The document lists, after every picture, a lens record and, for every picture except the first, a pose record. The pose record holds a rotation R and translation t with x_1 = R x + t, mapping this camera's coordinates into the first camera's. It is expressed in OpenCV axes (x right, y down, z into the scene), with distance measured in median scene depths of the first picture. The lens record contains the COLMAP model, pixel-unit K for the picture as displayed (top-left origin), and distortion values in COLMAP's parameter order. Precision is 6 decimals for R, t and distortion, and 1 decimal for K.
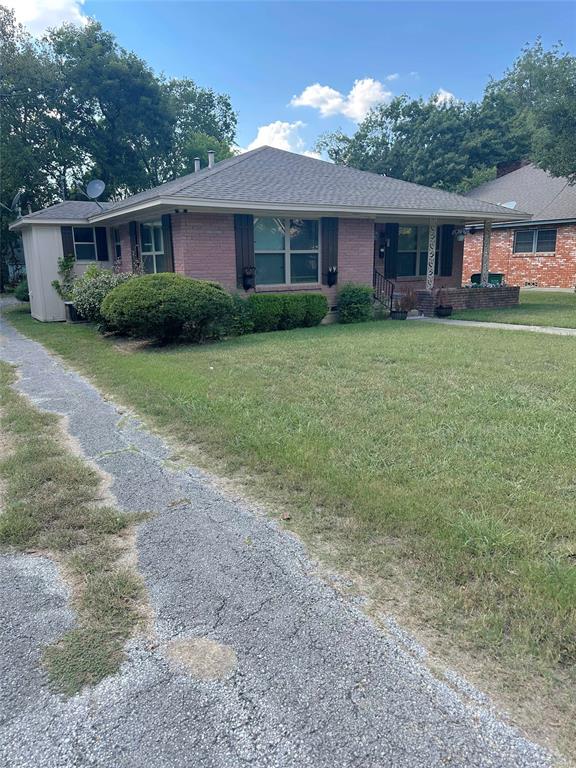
lens RADIAL K [[541.3, 0, 288.8], [0, 541.3, 383.1], [0, 0, 1]] dist [0.010607, 0.001436]
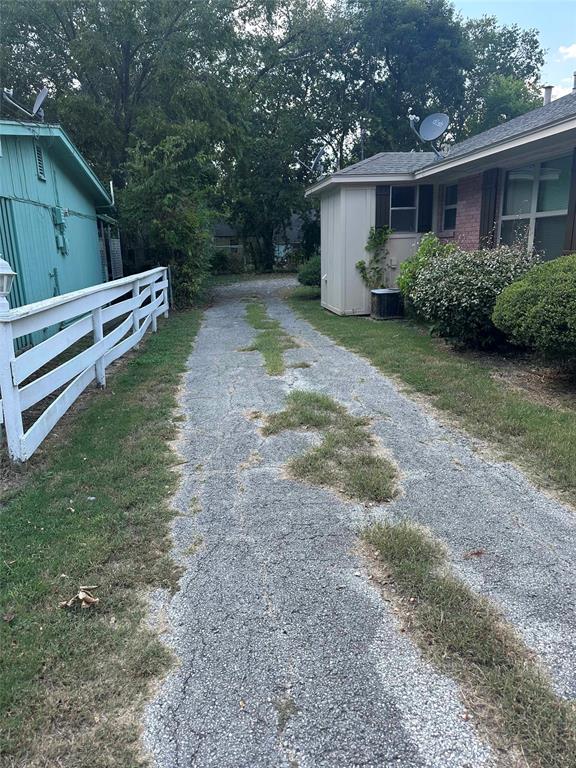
lens RADIAL K [[537.4, 0, 288.0], [0, 537.4, 384.0], [0, 0, 1]] dist [0.096925, -0.096236]
pose [[0.910244, 0.100285, -0.401744, -0.197355], [-0.085242, 0.994830, 0.055197, -0.049799], [0.405203, -0.015997, 0.914087, 0.261968]]
